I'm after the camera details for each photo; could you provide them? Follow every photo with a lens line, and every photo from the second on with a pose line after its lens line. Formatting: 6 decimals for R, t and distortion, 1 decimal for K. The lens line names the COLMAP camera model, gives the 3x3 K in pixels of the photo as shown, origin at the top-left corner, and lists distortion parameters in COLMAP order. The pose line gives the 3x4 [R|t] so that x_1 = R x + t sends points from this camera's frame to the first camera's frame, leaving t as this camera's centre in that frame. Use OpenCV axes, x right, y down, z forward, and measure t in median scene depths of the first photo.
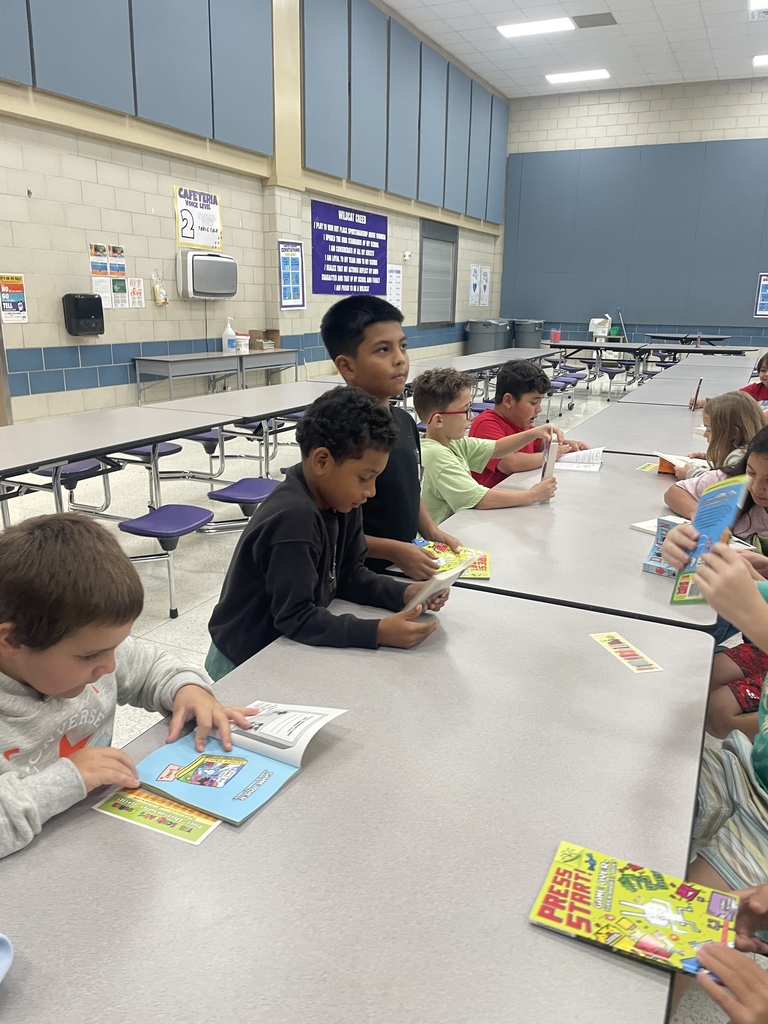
lens RADIAL K [[779.0, 0, 377.9], [0, 779.0, 512.0], [0, 0, 1]] dist [0.070518, -0.091716]
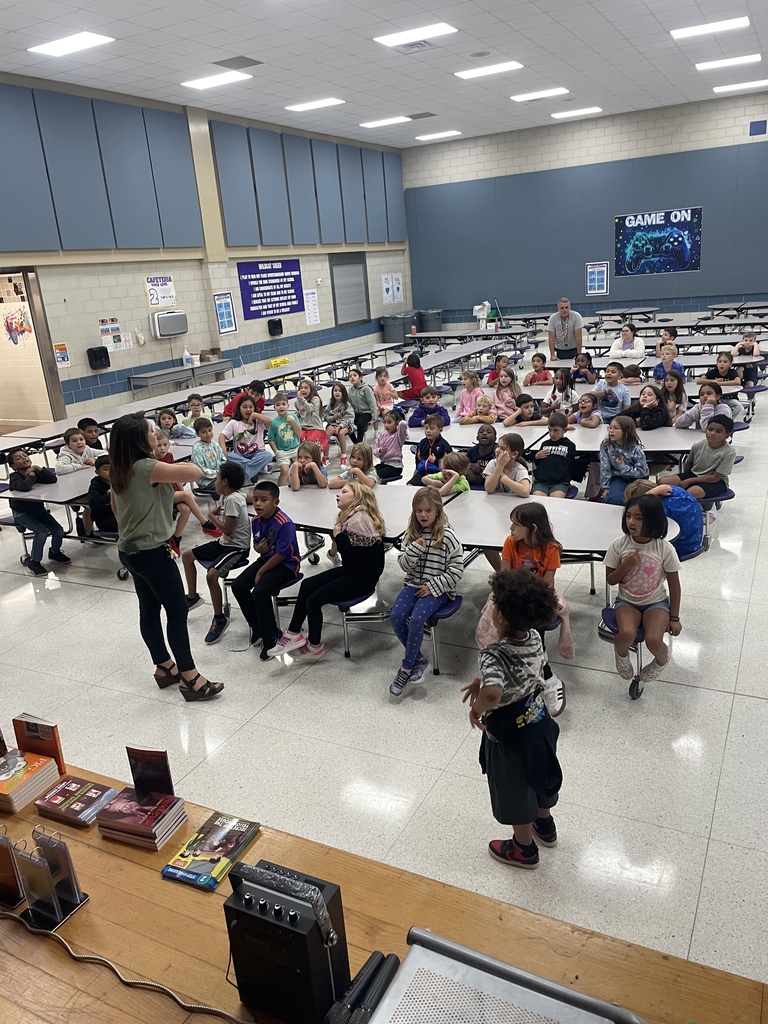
lens RADIAL K [[779.0, 0, 377.9], [0, 779.0, 512.0], [0, 0, 1]] dist [0.070518, -0.091716]
pose [[0.994412, -0.073002, -0.076261, 0.267893], [0.076182, 0.996305, 0.039654, 0.062370], [0.073084, -0.045242, 0.996299, -0.555626]]
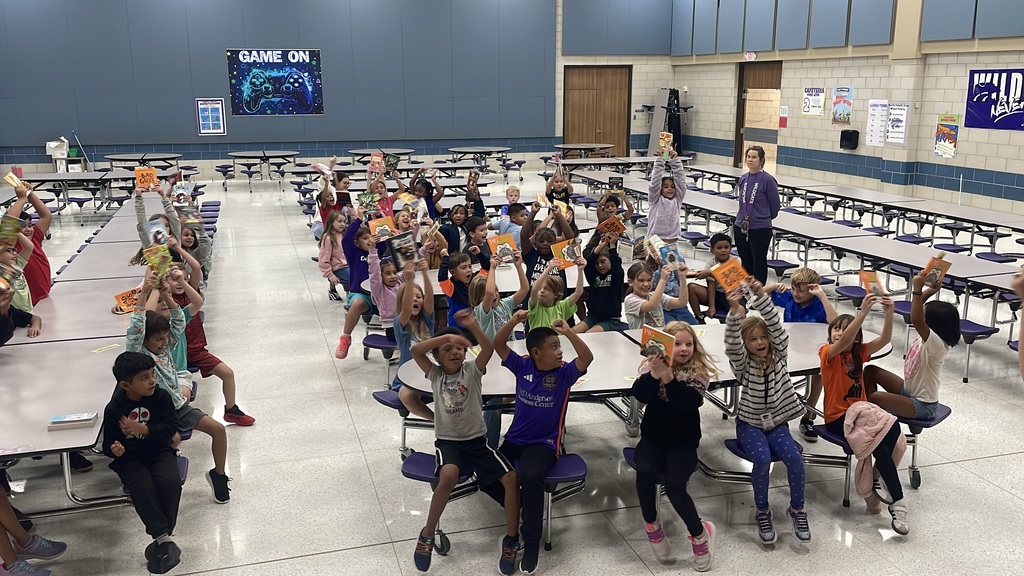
lens RADIAL K [[912.0, 0, 512.0], [0, 912.0, 288.0], [0, 0, 1]] dist [0.074529, -0.001382]
pose [[0.749703, -0.167043, 0.640345, -0.121873], [0.189251, 0.981325, 0.034422, 0.021104], [-0.634137, 0.095380, 0.767316, -0.442810]]
